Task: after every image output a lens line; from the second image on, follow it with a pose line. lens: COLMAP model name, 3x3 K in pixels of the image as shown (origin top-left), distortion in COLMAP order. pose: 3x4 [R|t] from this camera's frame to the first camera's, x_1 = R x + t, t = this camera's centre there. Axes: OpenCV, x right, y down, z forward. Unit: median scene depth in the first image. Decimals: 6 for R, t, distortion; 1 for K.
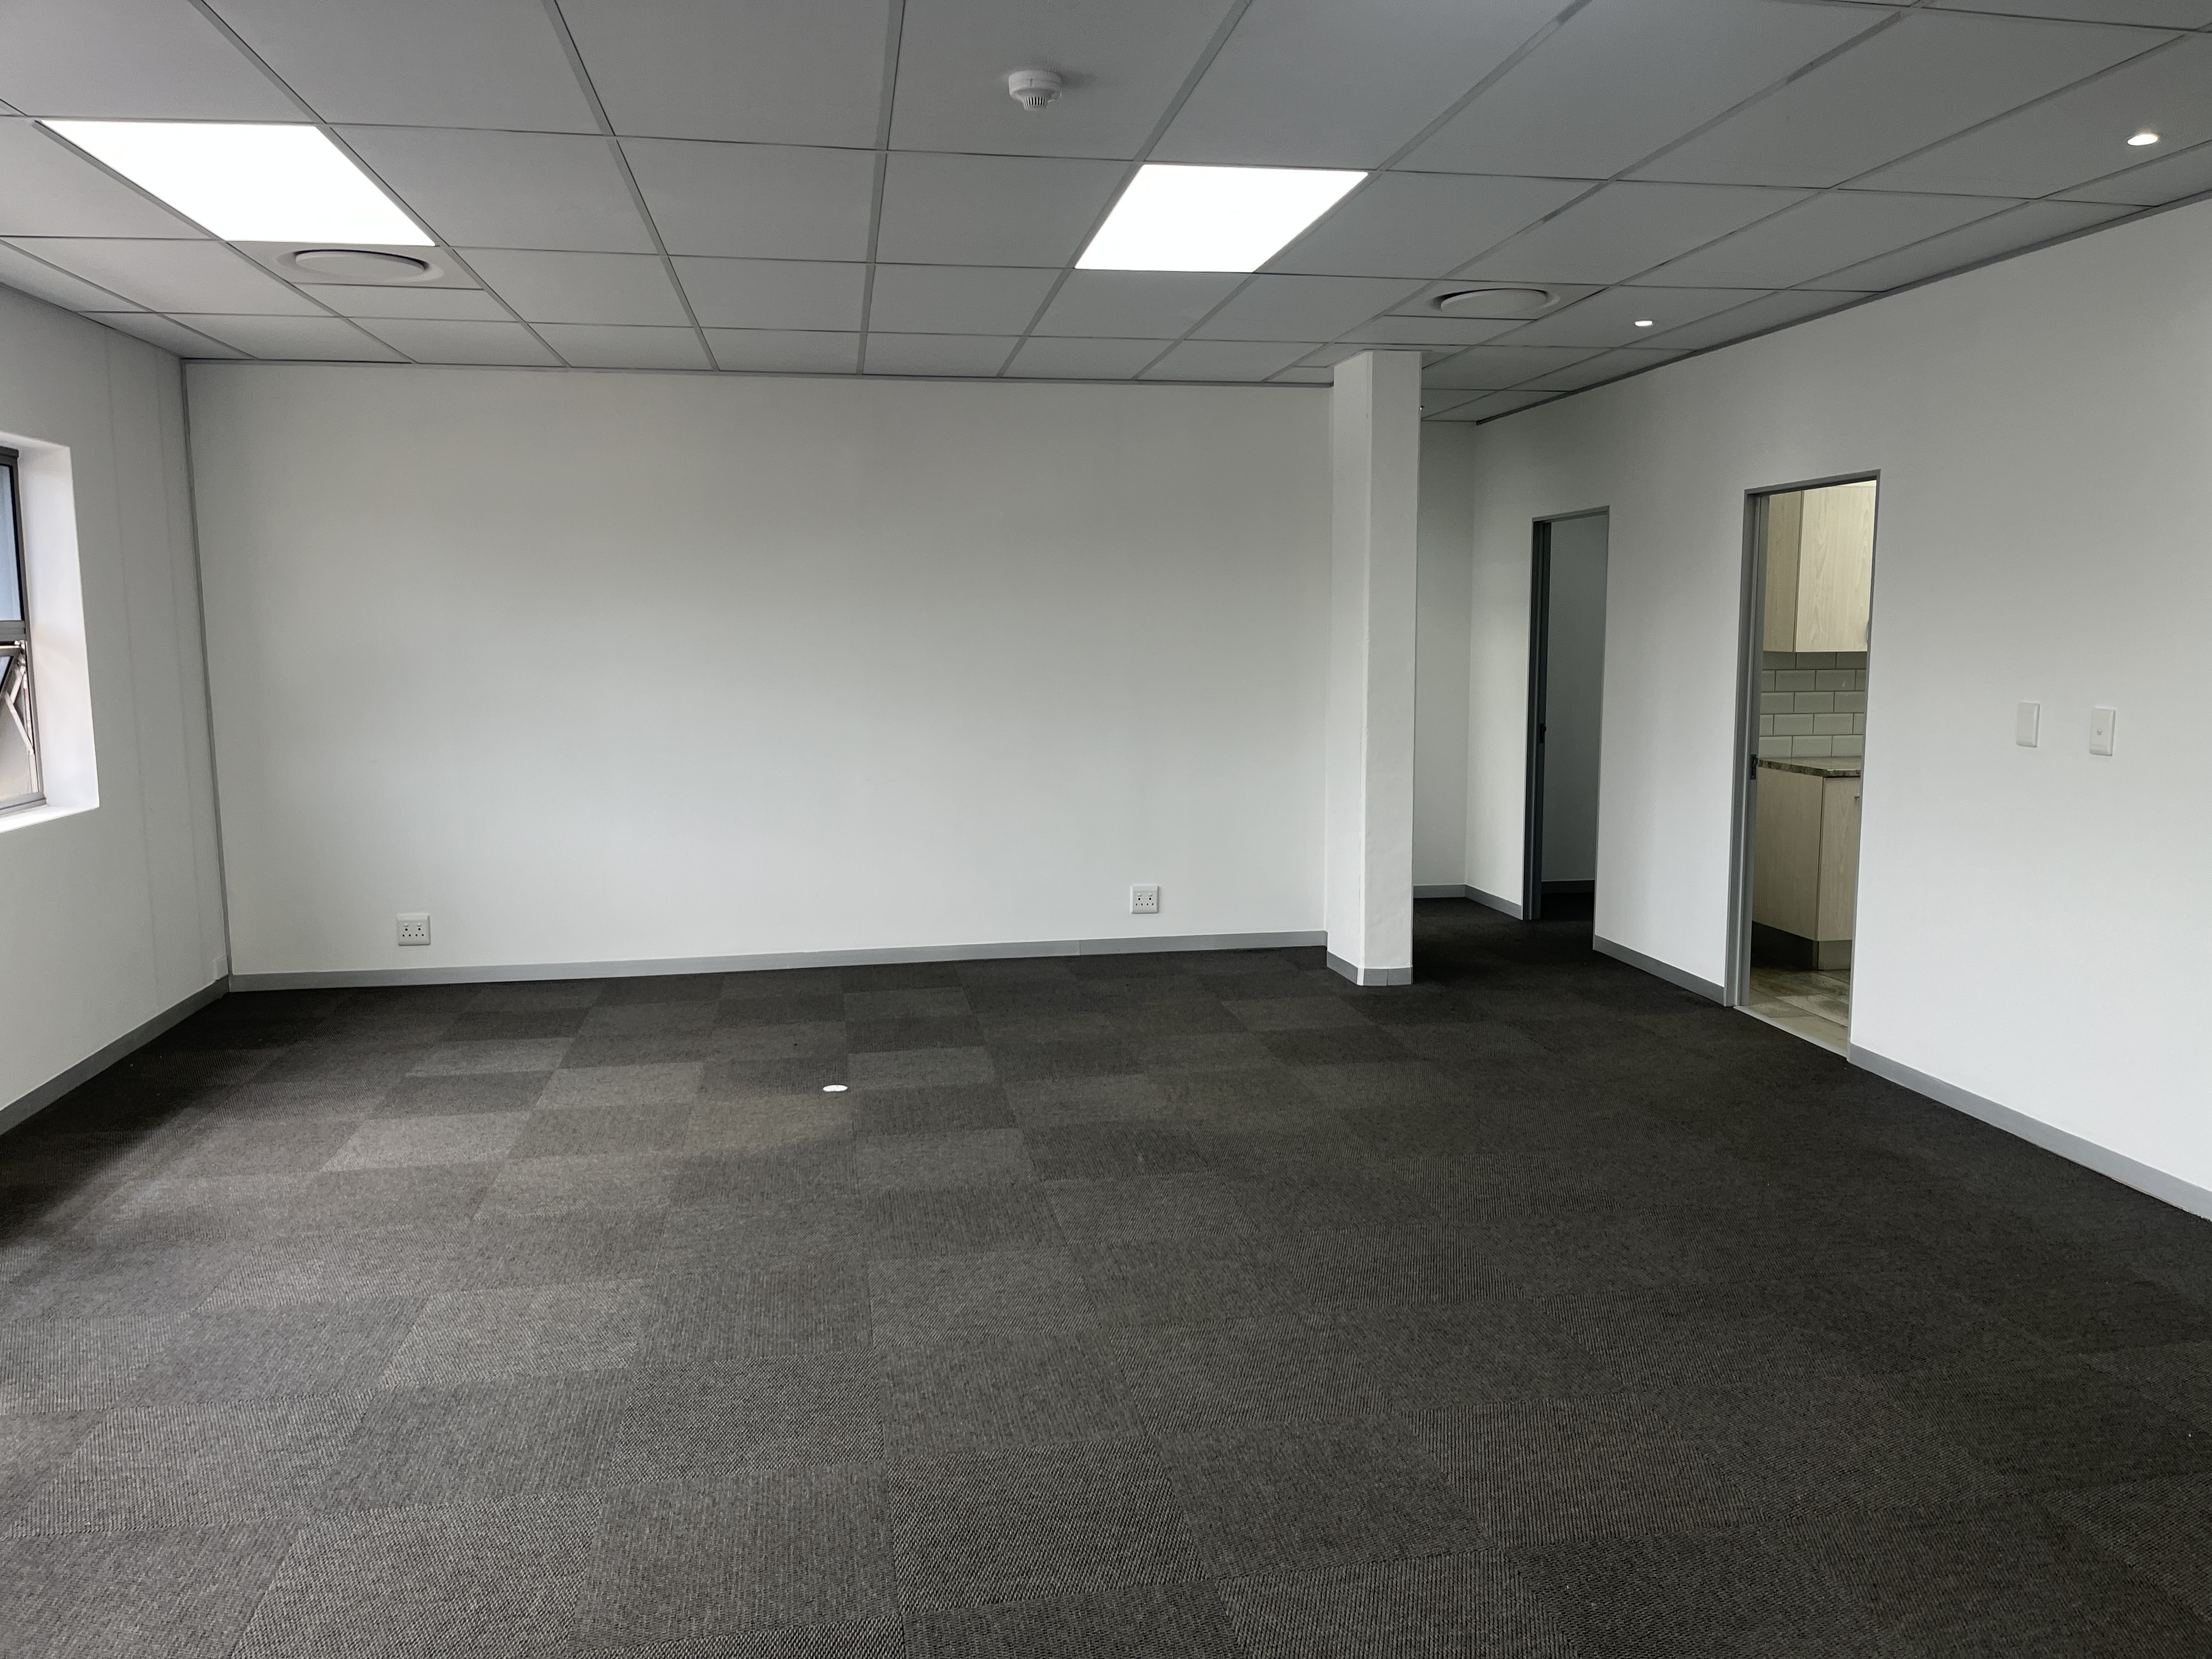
lens RADIAL K [[1697.9, 0, 1108.9], [0, 1697.9, 822.6], [0, 0, 1]] dist [0.053127, -0.067530]
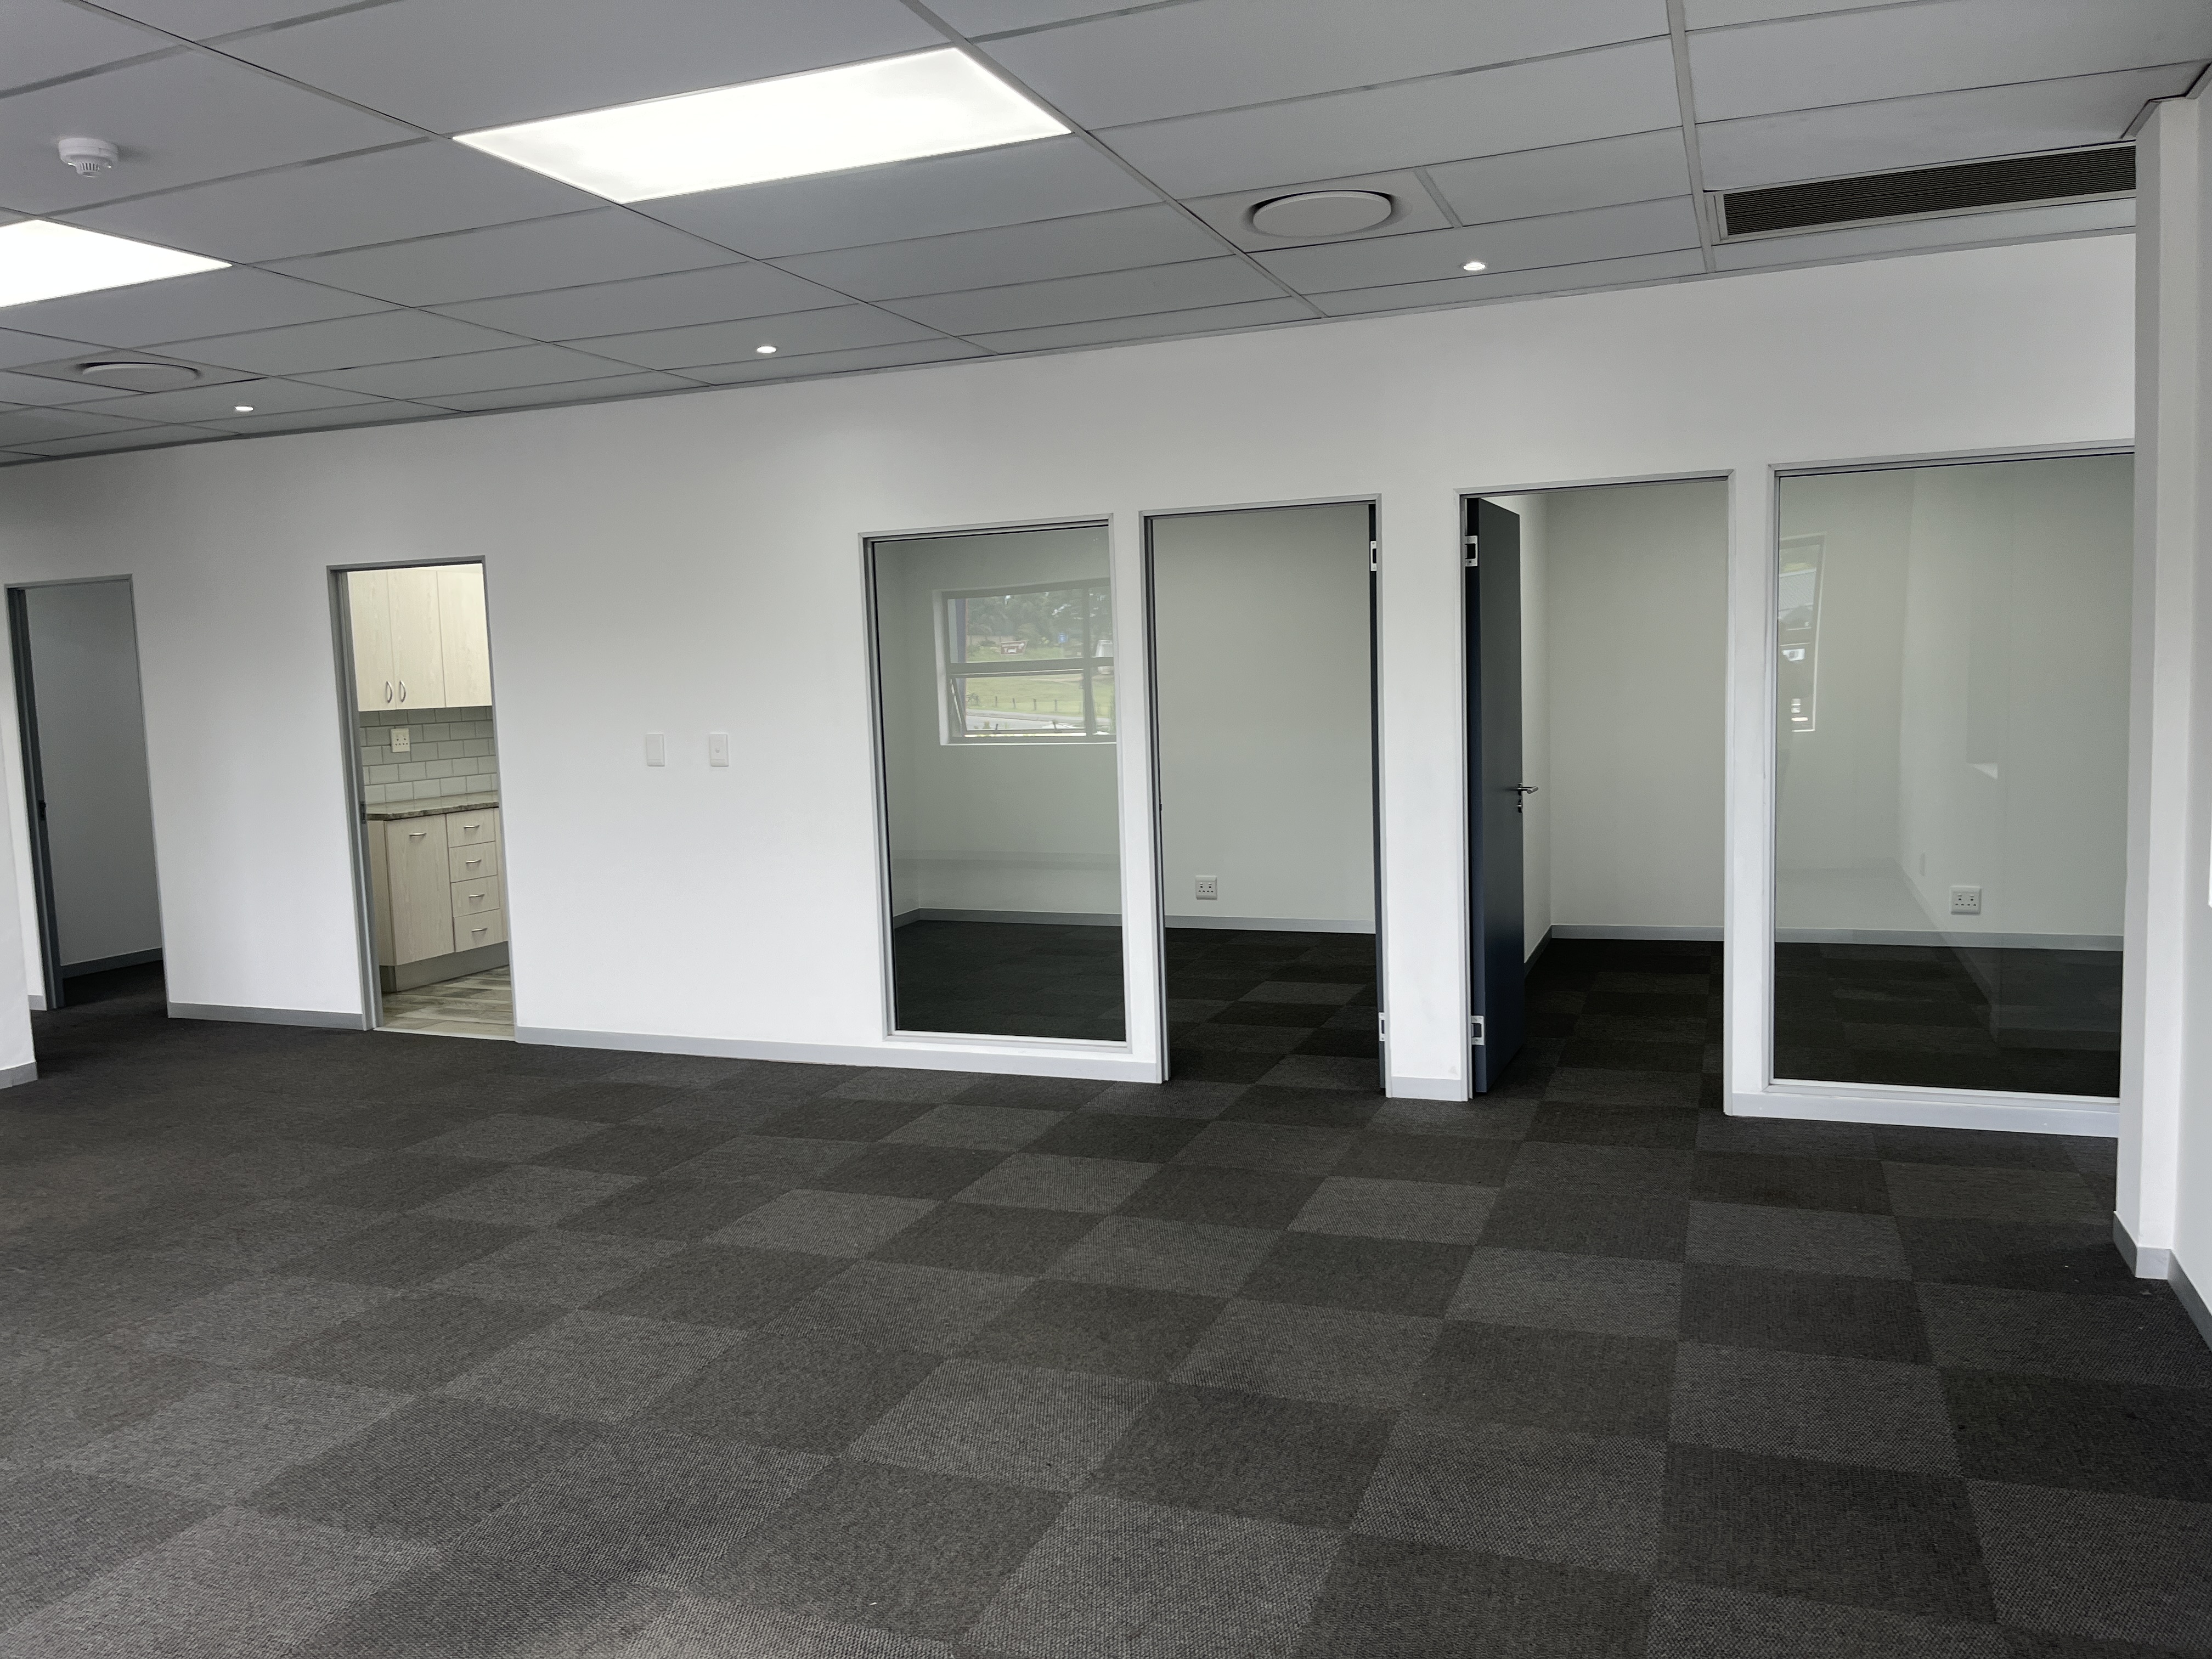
lens RADIAL K [[1697.9, 0, 1114.3], [0, 1697.9, 830.2], [0, 0, 1]] dist [0.053127, -0.067530]
pose [[0.521947, -0.095881, 0.847572, -0.317314], [0.130051, 0.990990, 0.032017, 0.006763], [-0.843005, 0.093516, 0.529714, -0.006866]]
